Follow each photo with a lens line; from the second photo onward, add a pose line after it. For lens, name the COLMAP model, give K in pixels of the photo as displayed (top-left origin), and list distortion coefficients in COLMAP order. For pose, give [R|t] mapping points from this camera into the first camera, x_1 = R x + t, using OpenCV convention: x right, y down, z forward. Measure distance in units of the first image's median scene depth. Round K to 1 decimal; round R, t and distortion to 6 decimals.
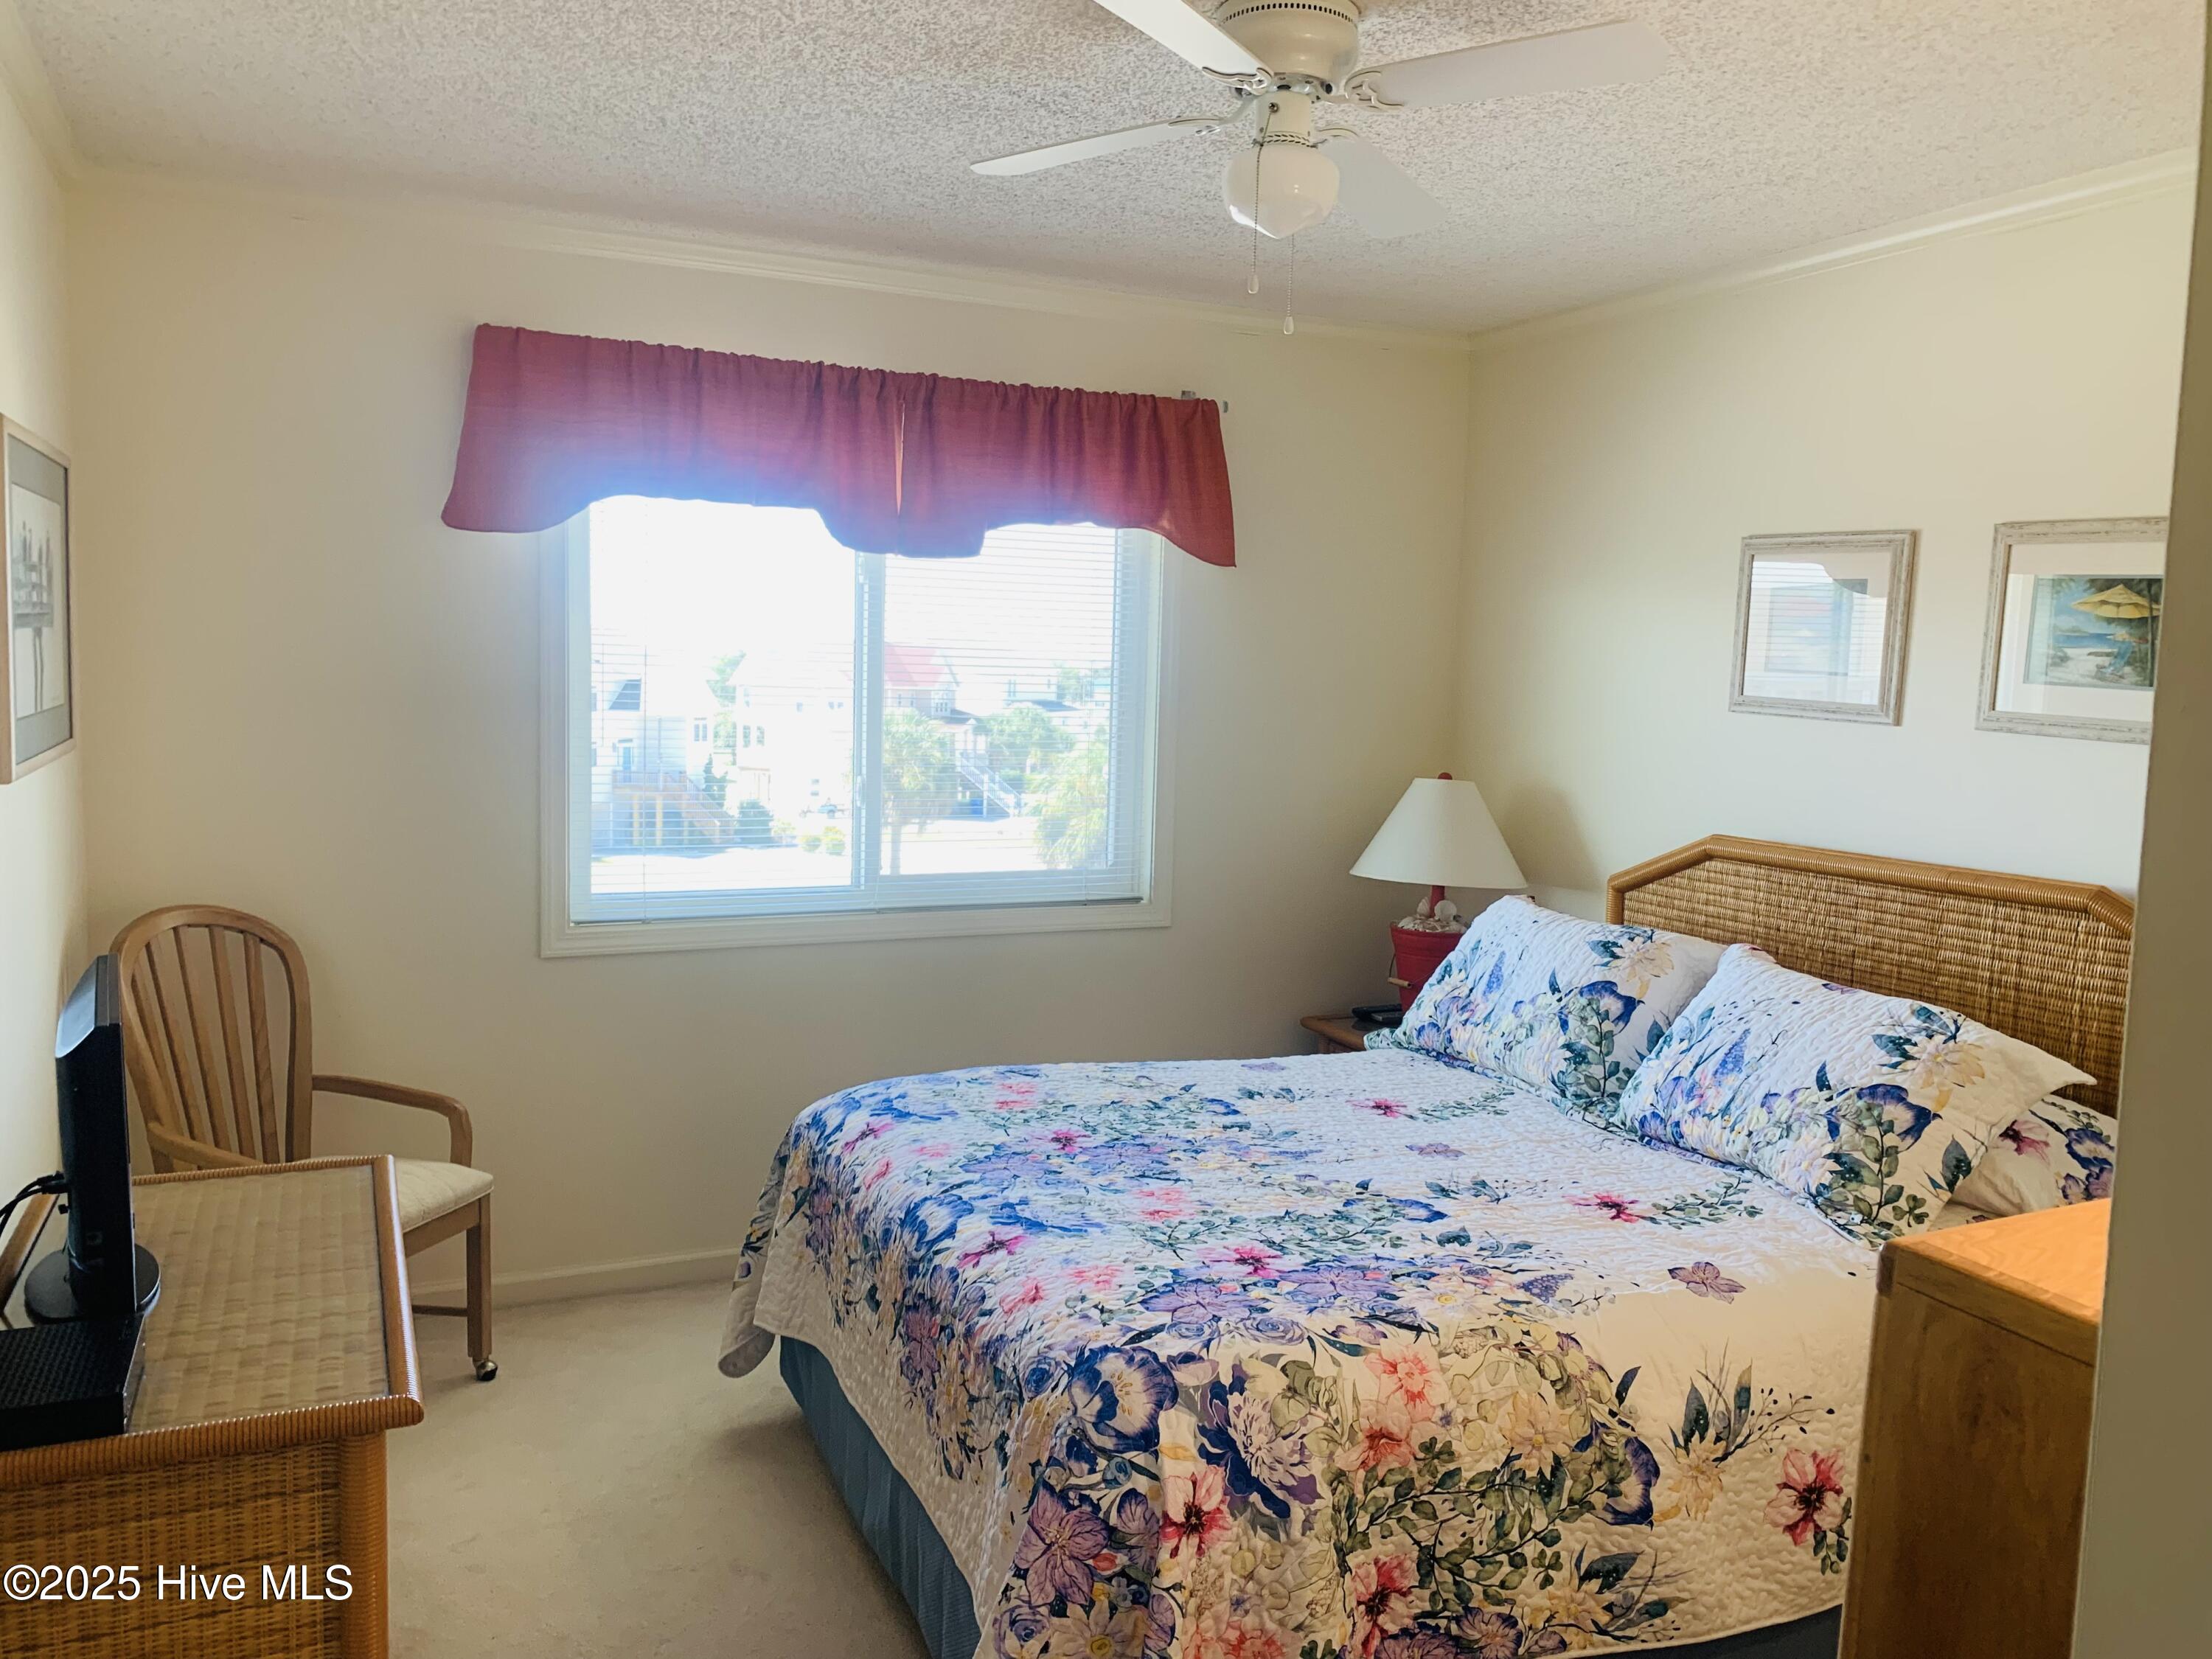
lens RADIAL K [[1662.7, 0, 1077.3], [0, 1662.7, 849.5], [0, 0, 1]] dist [-0.004284, 0.001937]
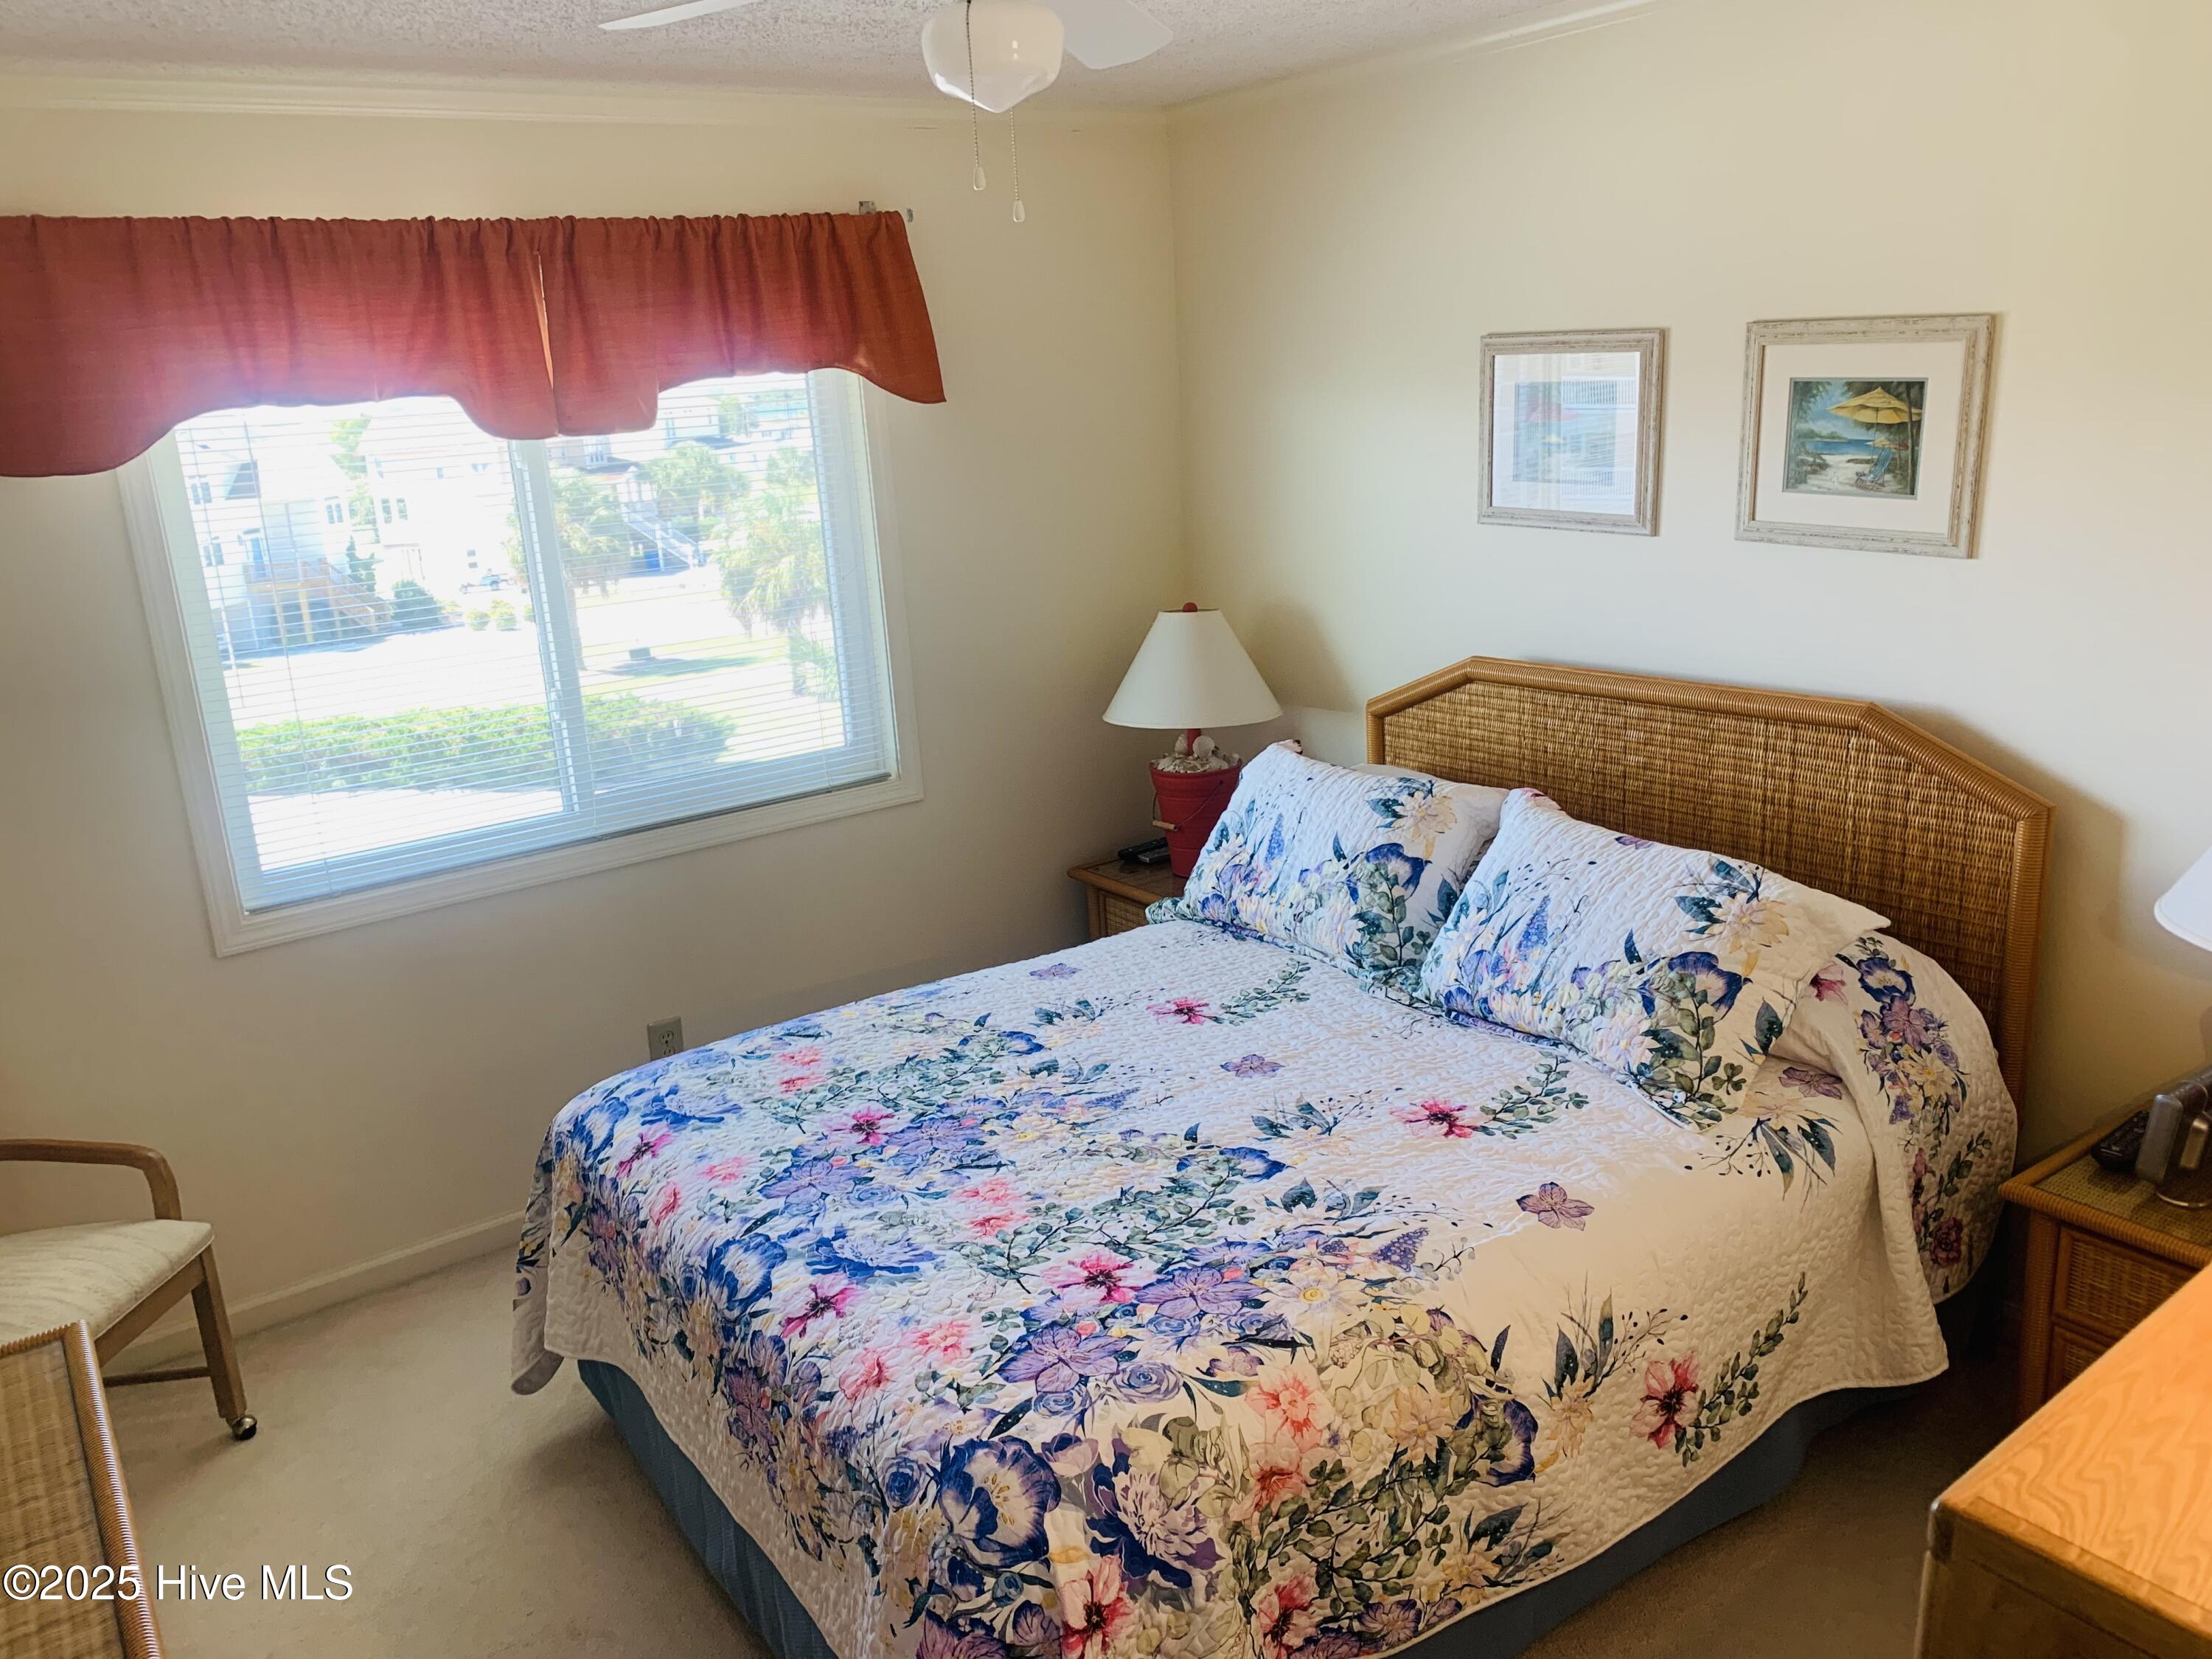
lens RADIAL K [[1658.5, 0, 1073.5], [0, 1658.5, 845.9], [0, 0, 1]] dist [0.046504, -0.107577]
pose [[0.977360, -0.138019, 0.160370, -0.026169], [0.110326, 0.979188, 0.170347, -0.149265], [-0.180543, -0.148797, 0.972247, 0.135055]]
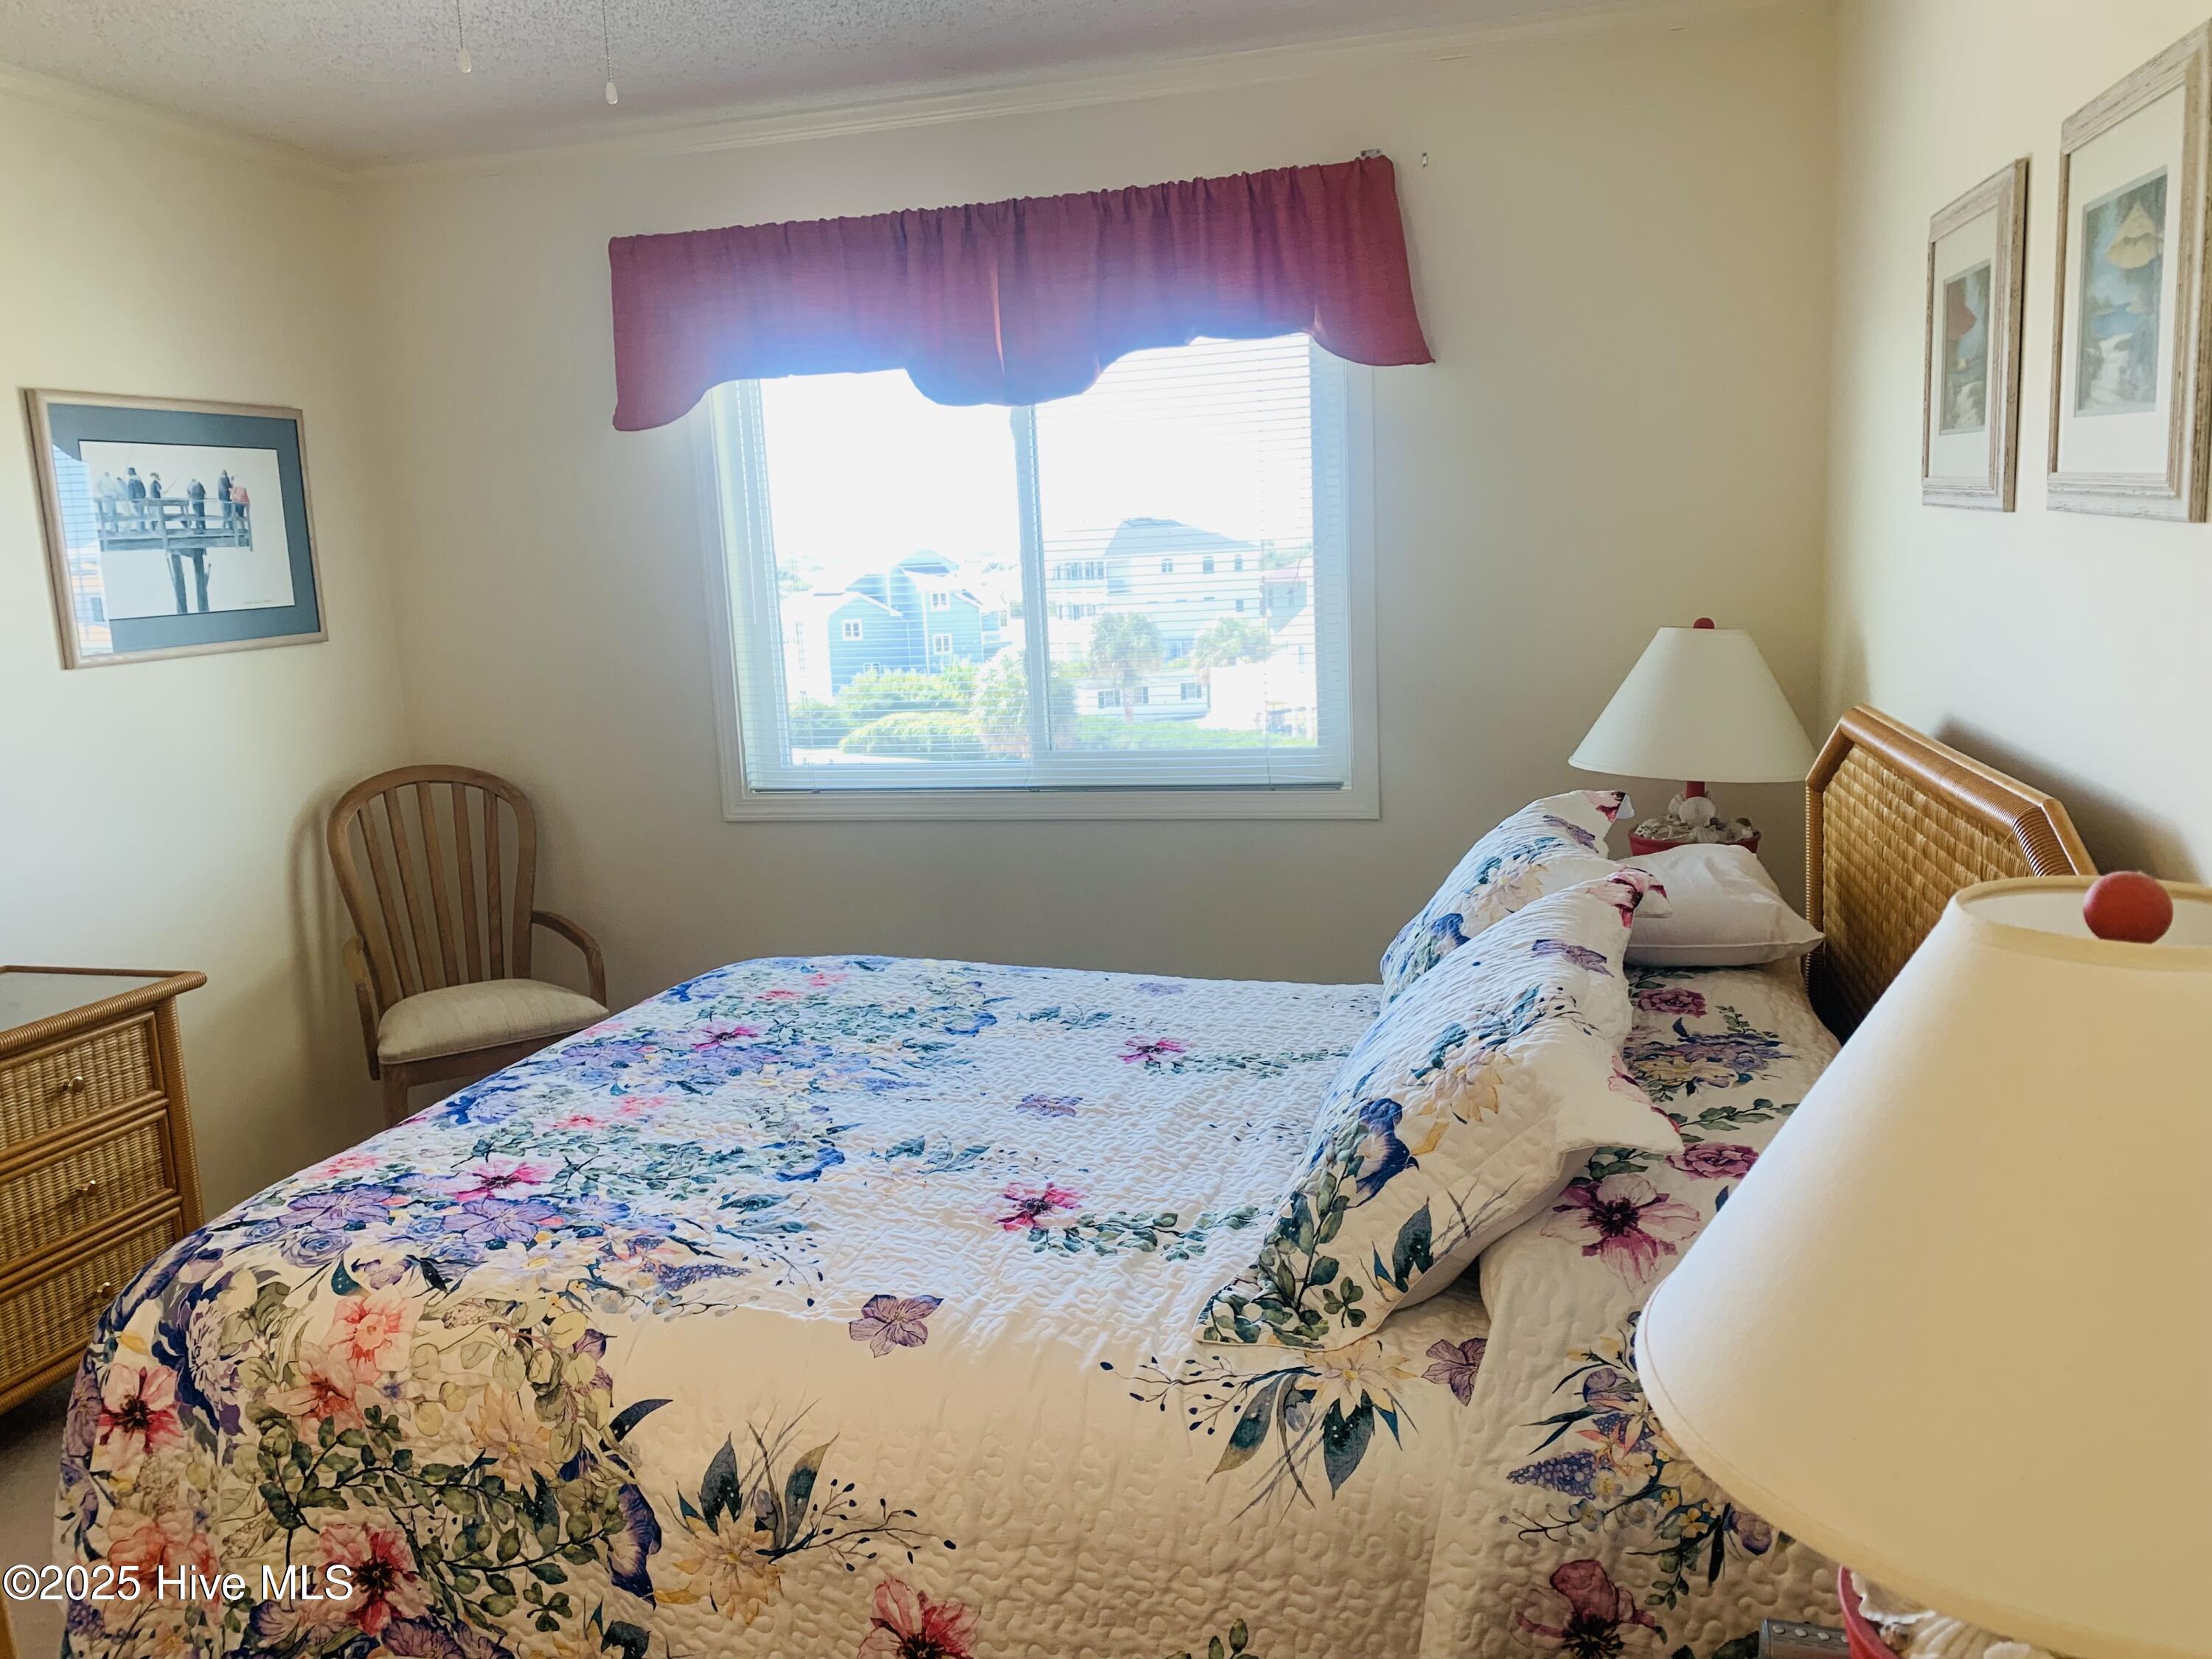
lens RADIAL K [[1692.6, 0, 1091.3], [0, 1692.6, 820.3], [0, 0, 1]] dist [0.034364, -0.041684]
pose [[0.765087, 0.039456, -0.642717, 0.936331], [-0.001854, 0.998252, 0.059074, -0.002922], [0.643924, -0.044005, 0.763823, 0.510676]]
